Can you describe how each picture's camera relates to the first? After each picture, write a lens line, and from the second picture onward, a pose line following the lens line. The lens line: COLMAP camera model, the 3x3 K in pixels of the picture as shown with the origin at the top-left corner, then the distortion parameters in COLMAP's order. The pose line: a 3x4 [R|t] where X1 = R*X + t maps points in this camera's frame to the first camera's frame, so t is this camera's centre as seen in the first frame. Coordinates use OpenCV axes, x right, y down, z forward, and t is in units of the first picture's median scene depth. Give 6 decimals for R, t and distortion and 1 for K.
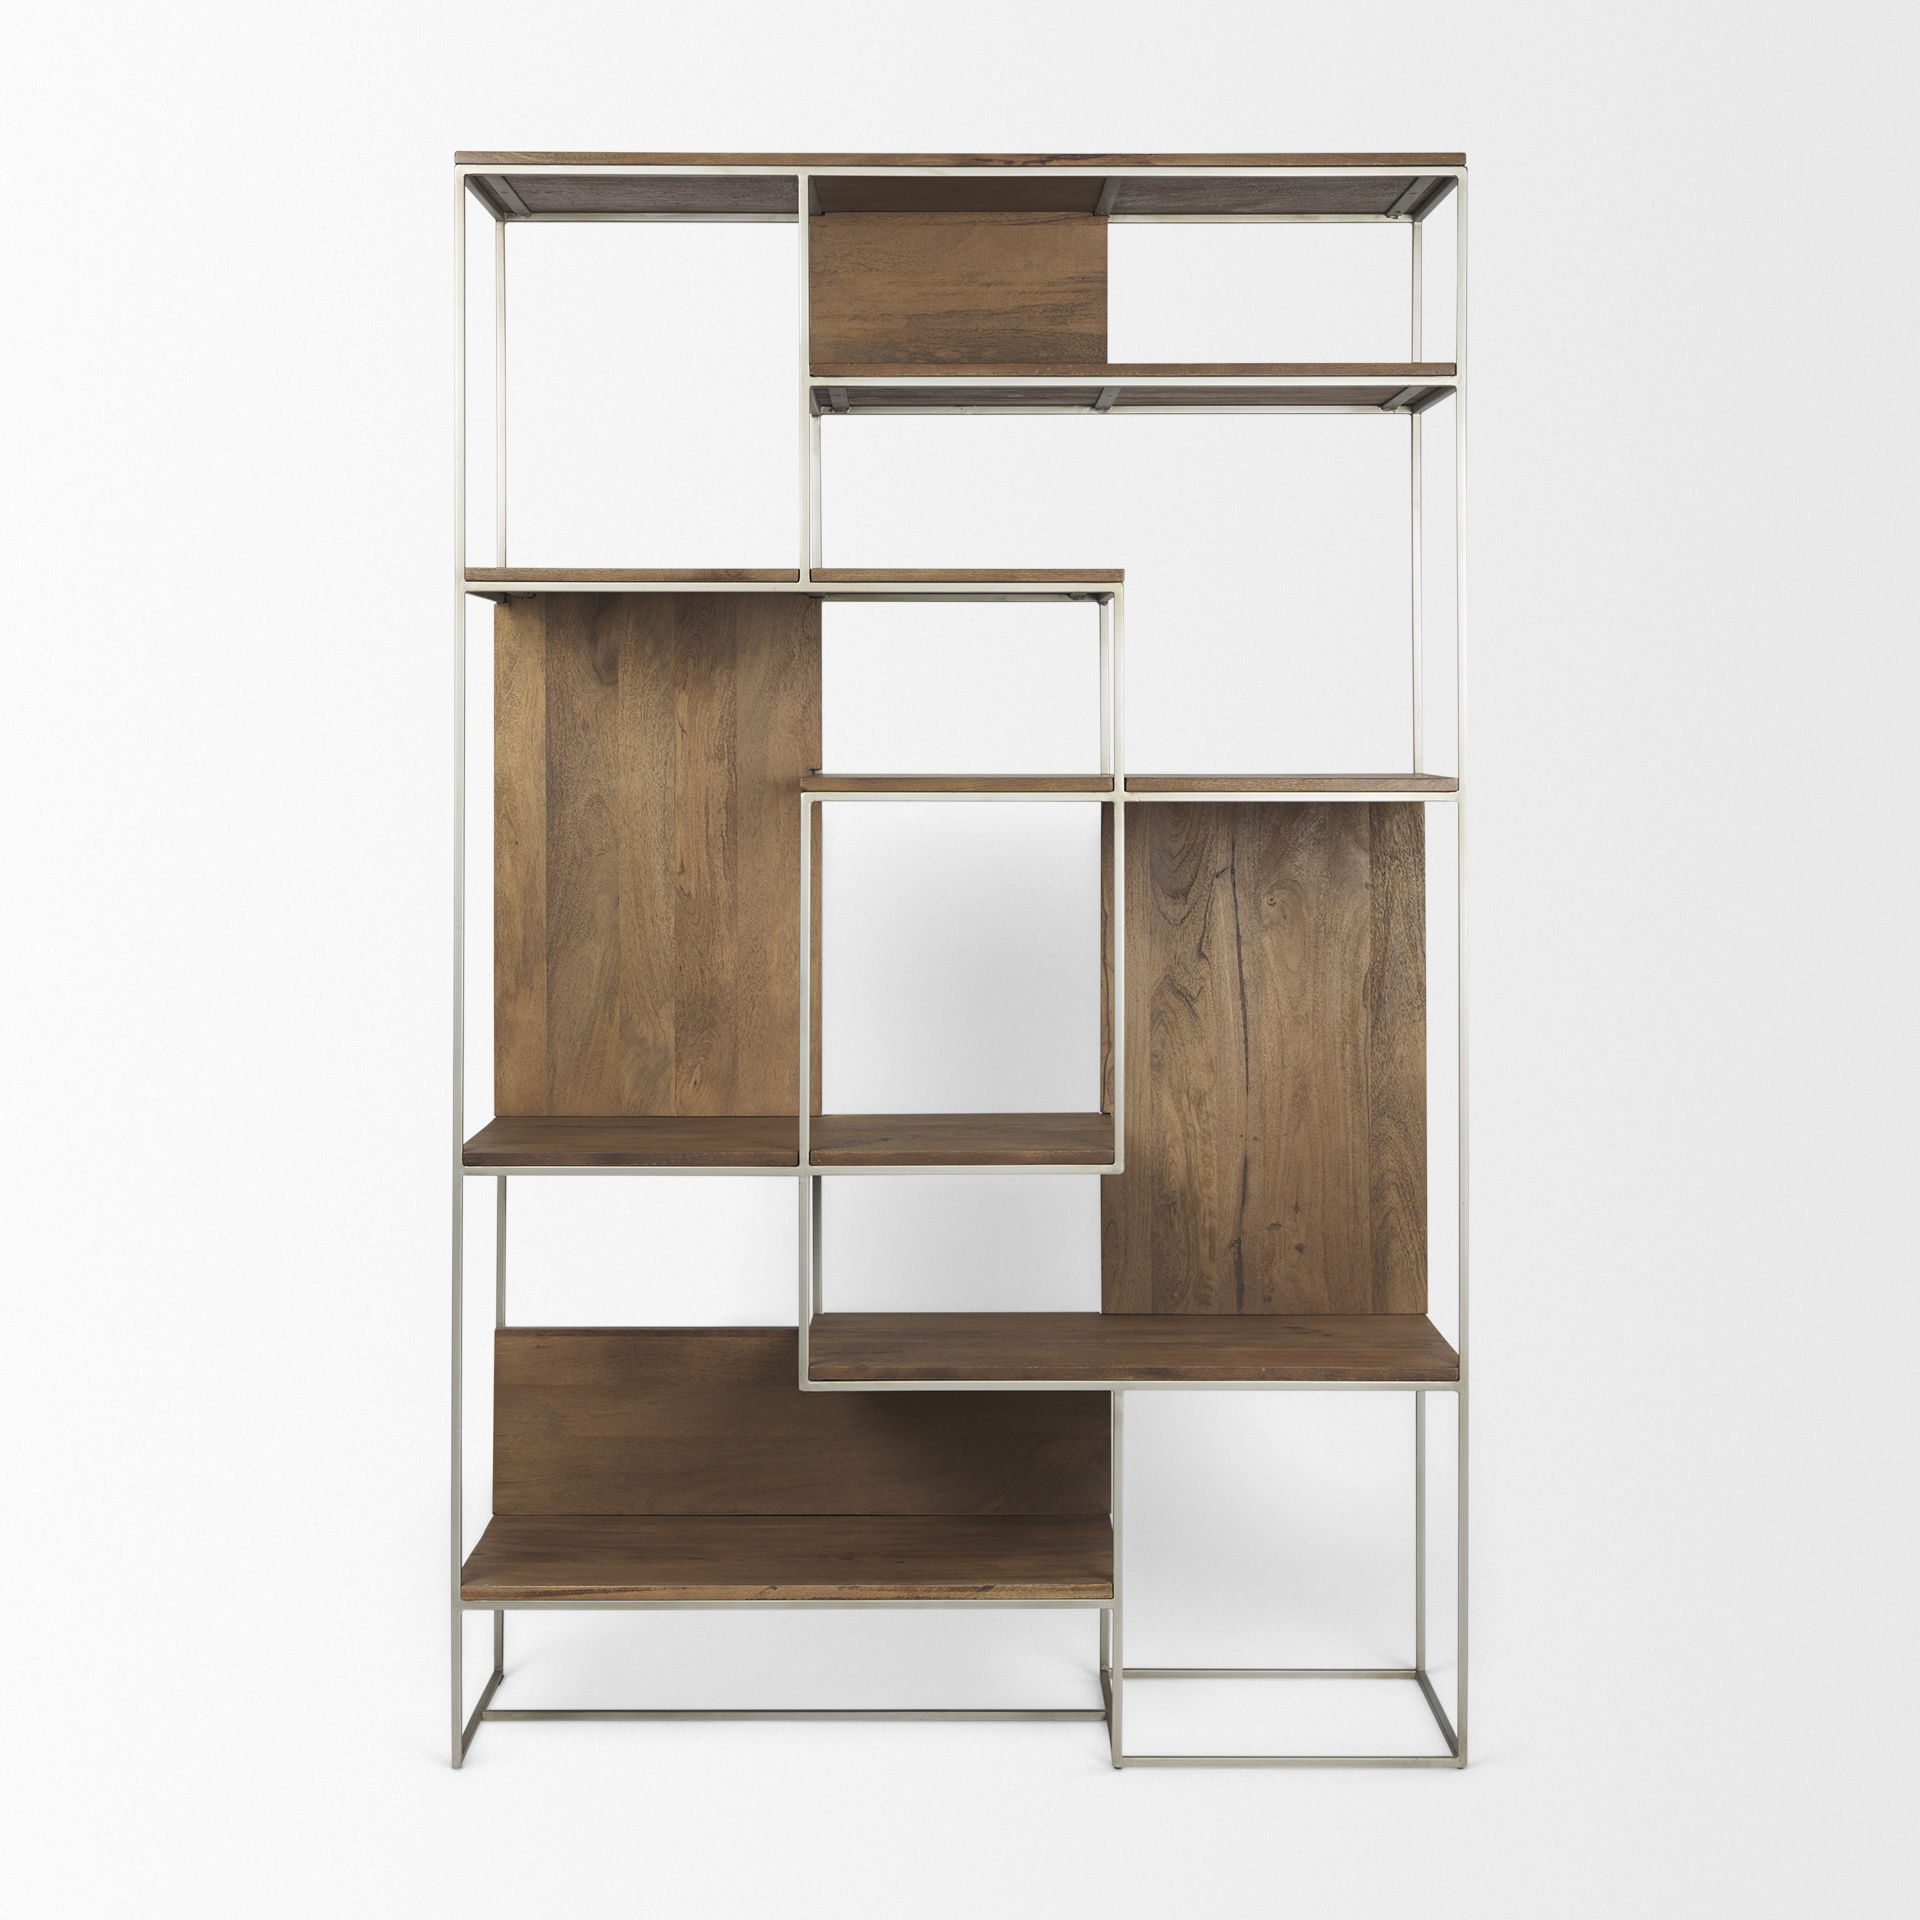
lens RADIAL K [[3450.3, 0, 960.0], [0, 3450.3, 960.0], [0, 0, 1]] dist [0.035933, -0.048127]
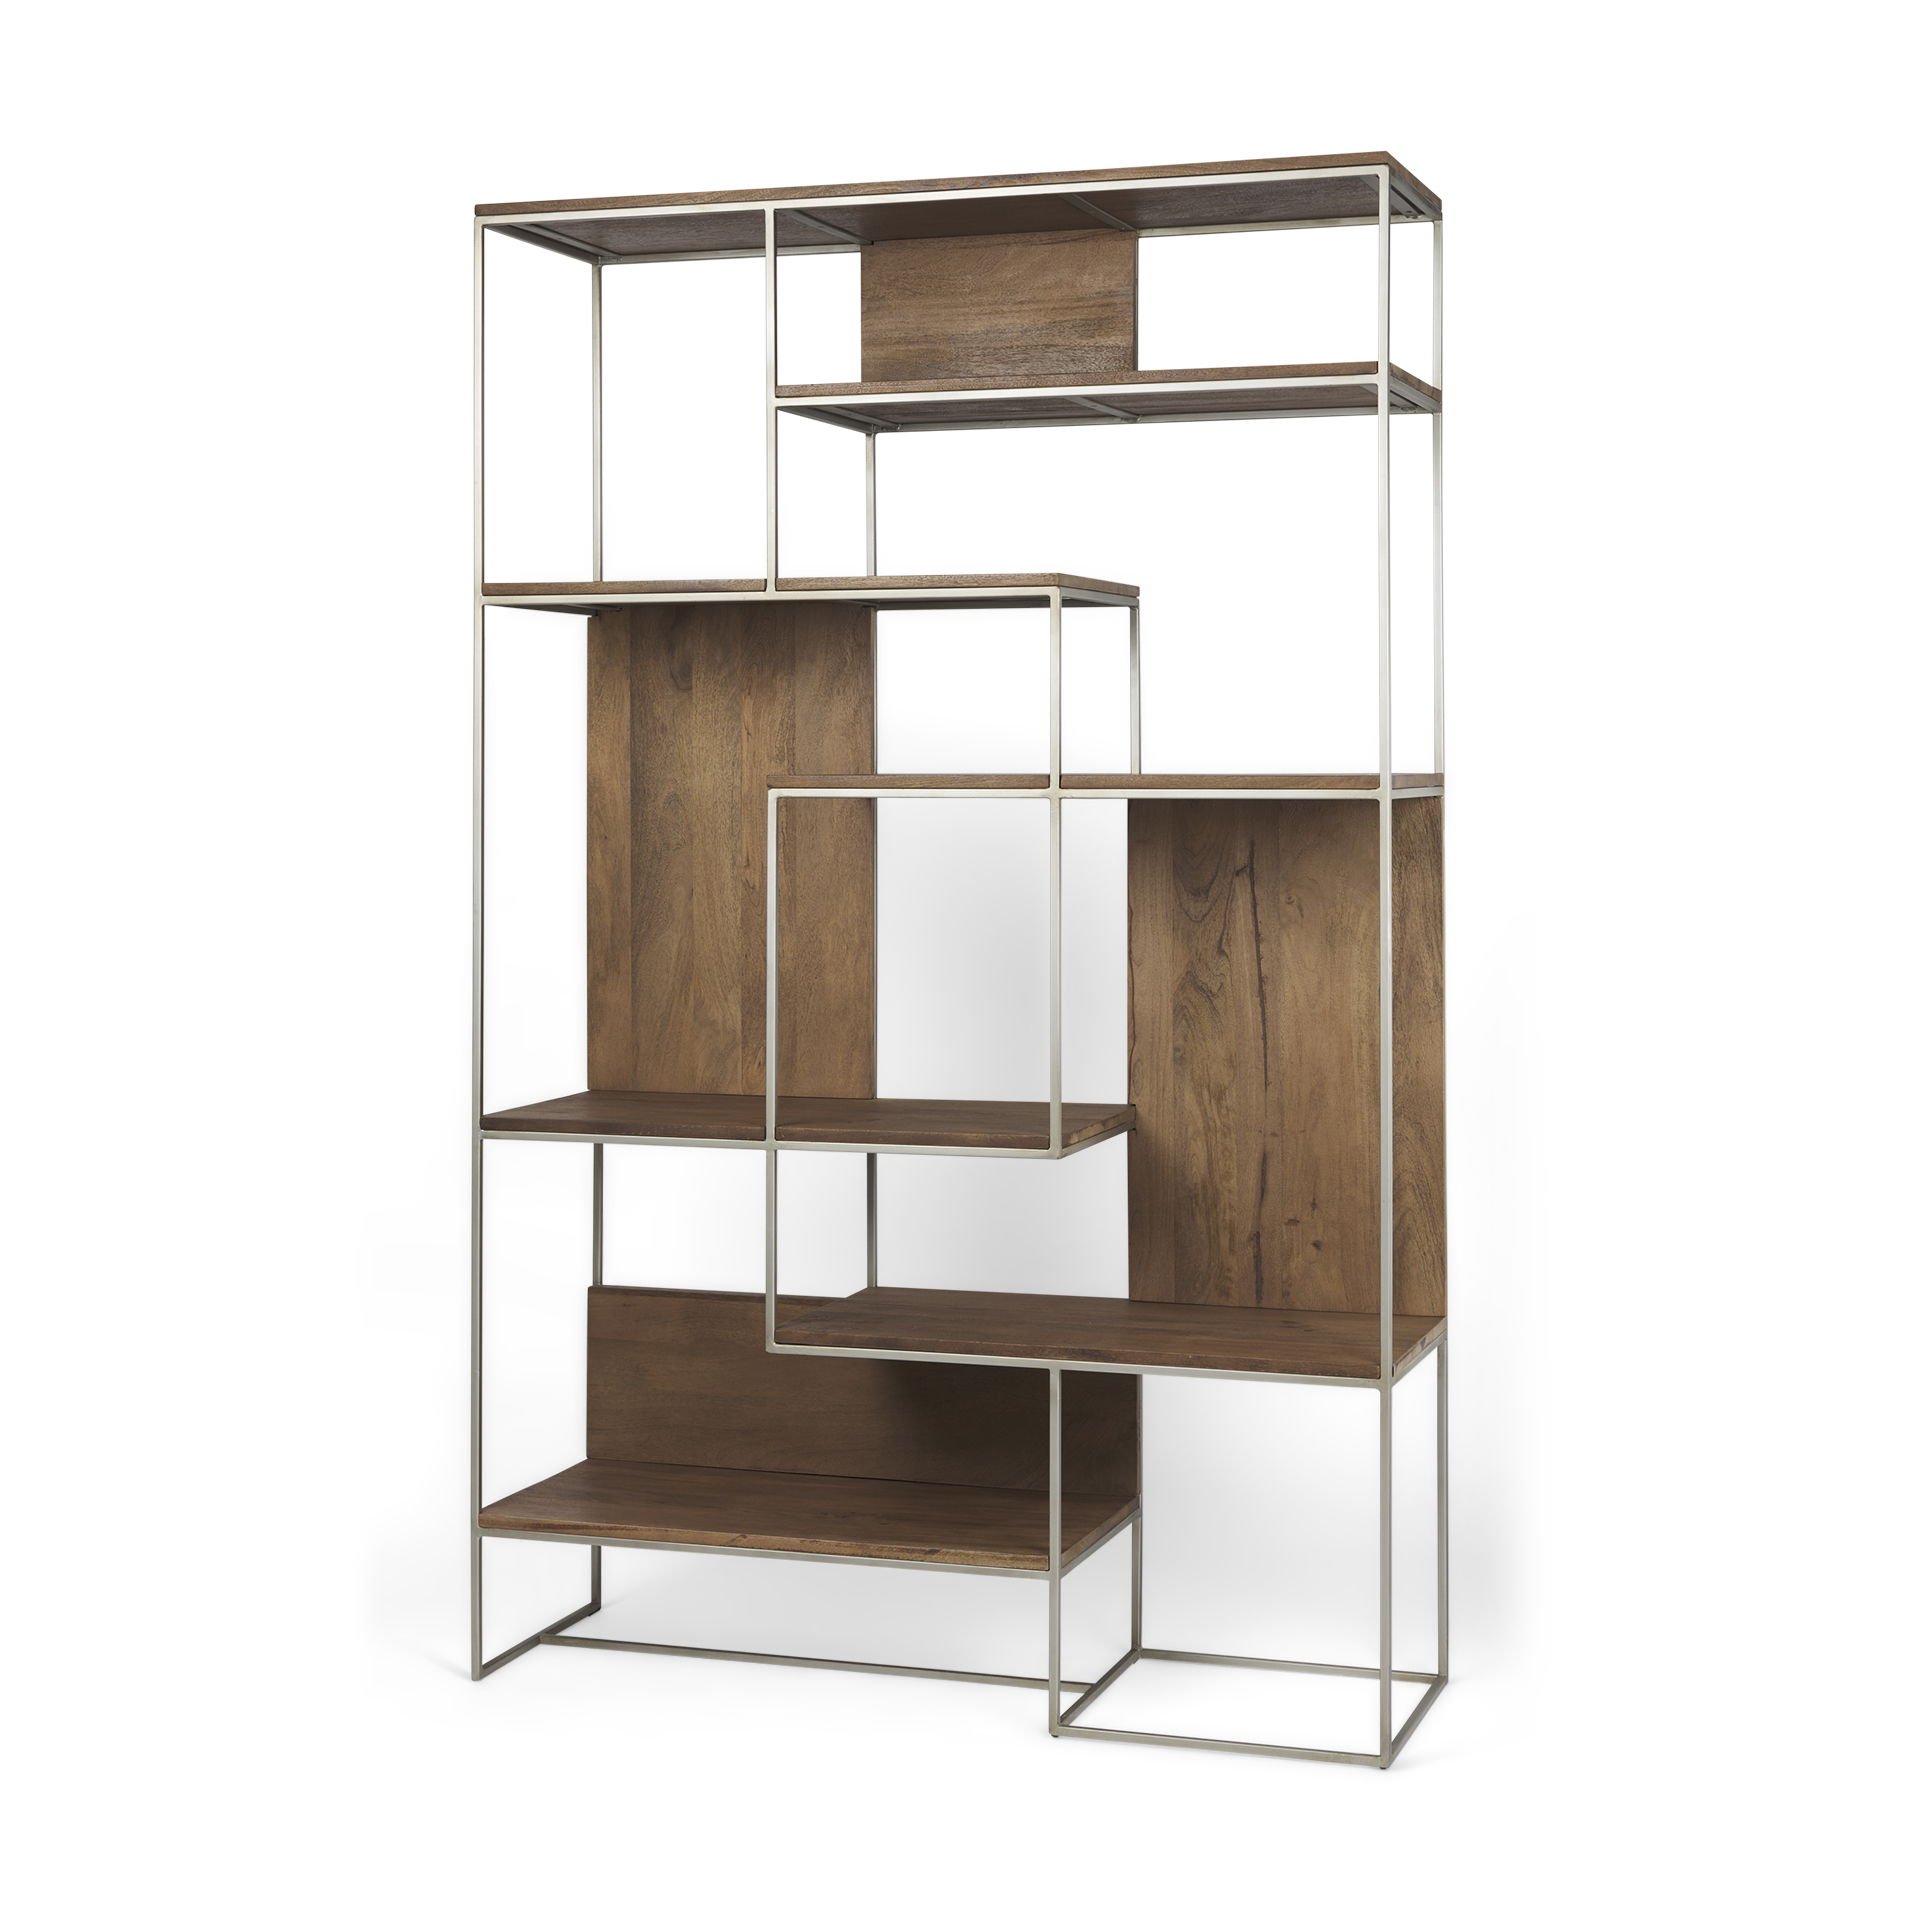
lens RADIAL K [[3450.3, 0, 960.0], [0, 3450.3, 960.0], [0, 0, 1]] dist [0.035933, -0.048127]
pose [[0.944008, 0.017250, -0.329473, 0.333466], [-0.020146, 0.999783, -0.005377, 0.008042], [0.329308, 0.011714, 0.944150, 0.014424]]
